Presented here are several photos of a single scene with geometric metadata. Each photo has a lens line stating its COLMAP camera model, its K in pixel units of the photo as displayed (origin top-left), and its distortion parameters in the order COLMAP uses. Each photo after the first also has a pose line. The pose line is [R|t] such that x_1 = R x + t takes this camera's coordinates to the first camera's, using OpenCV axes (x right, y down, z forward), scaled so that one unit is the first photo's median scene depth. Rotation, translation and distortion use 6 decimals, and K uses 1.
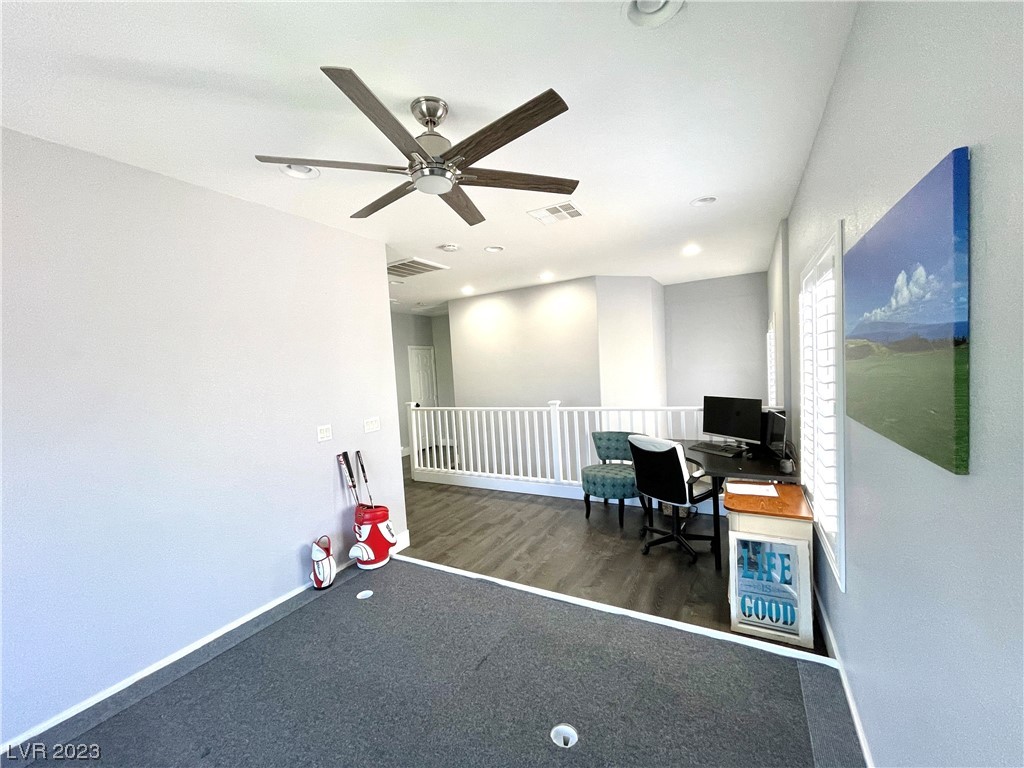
lens RADIAL K [[411.1, 0, 509.8], [0, 411.1, 391.6], [0, 0, 1]] dist [-0.003312, 0.002531]
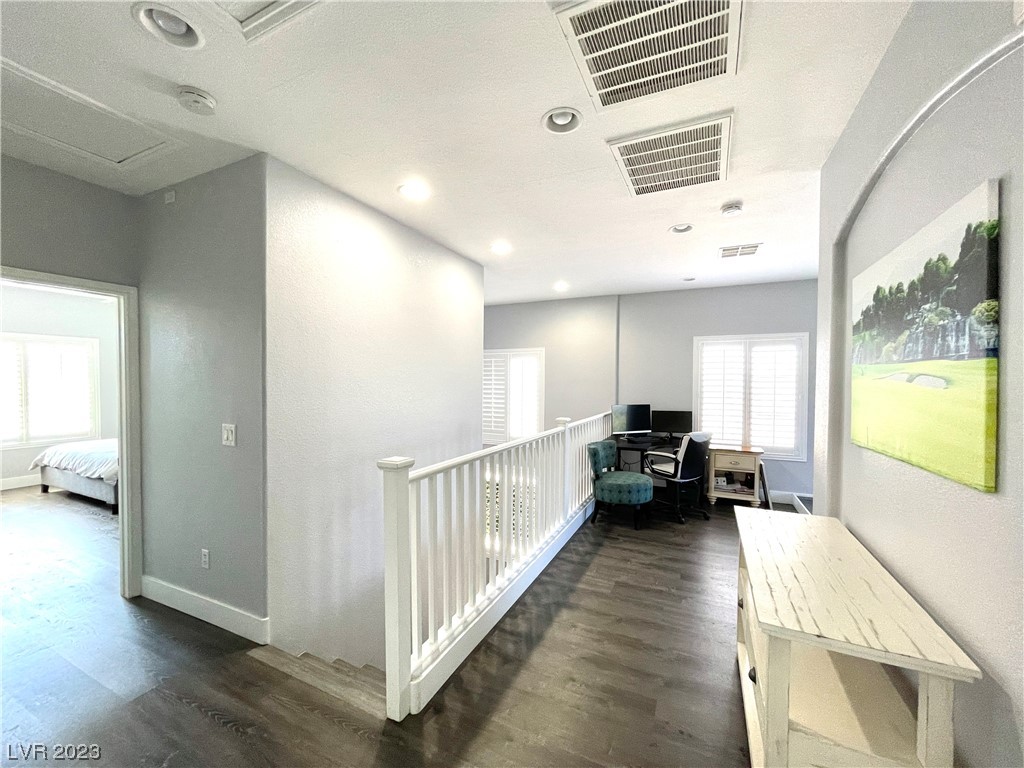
lens RADIAL K [[411.1, 0, 509.8], [0, 411.1, 391.6], [0, 0, 1]] dist [-0.003312, 0.002531]
pose [[-0.059193, 0.037276, 0.997550, -0.623996], [0.061193, 0.997559, -0.033645, -0.002652], [-0.996369, 0.059051, -0.061329, 1.079156]]
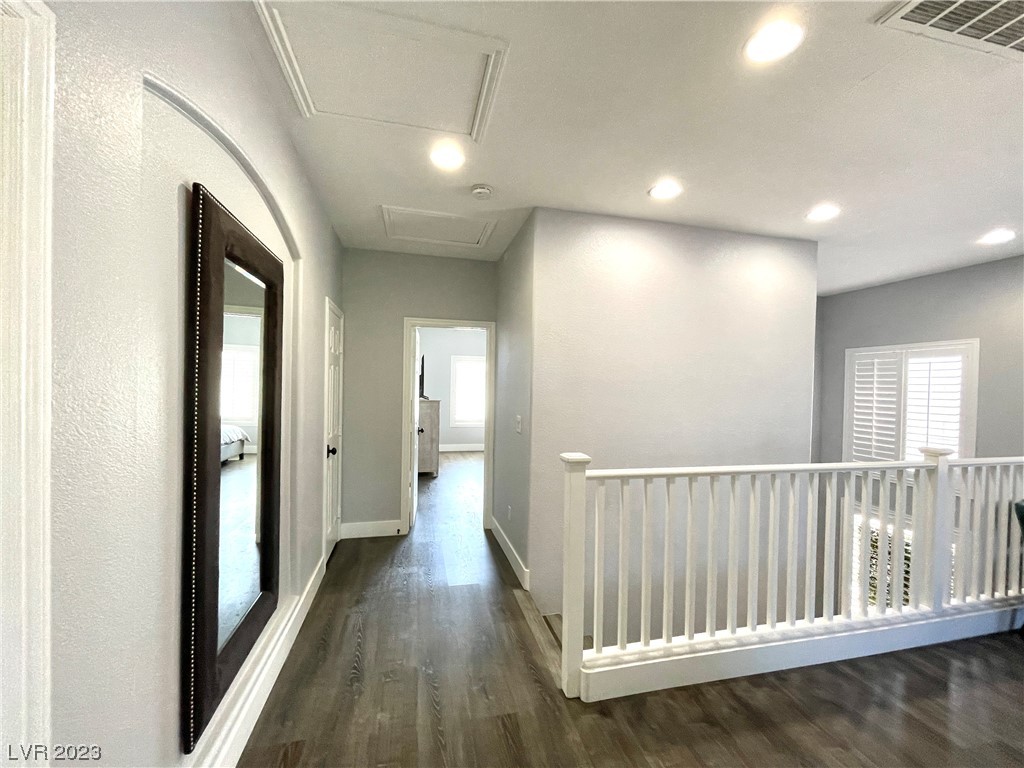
lens RADIAL K [[411.1, 0, 509.8], [0, 411.1, 391.6], [0, 0, 1]] dist [-0.003312, 0.002531]
pose [[0.731714, 0.064844, 0.678521, -0.577076], [-0.023198, 0.997257, -0.070289, 0.005432], [-0.681217, 0.035691, 0.731211, 0.927828]]
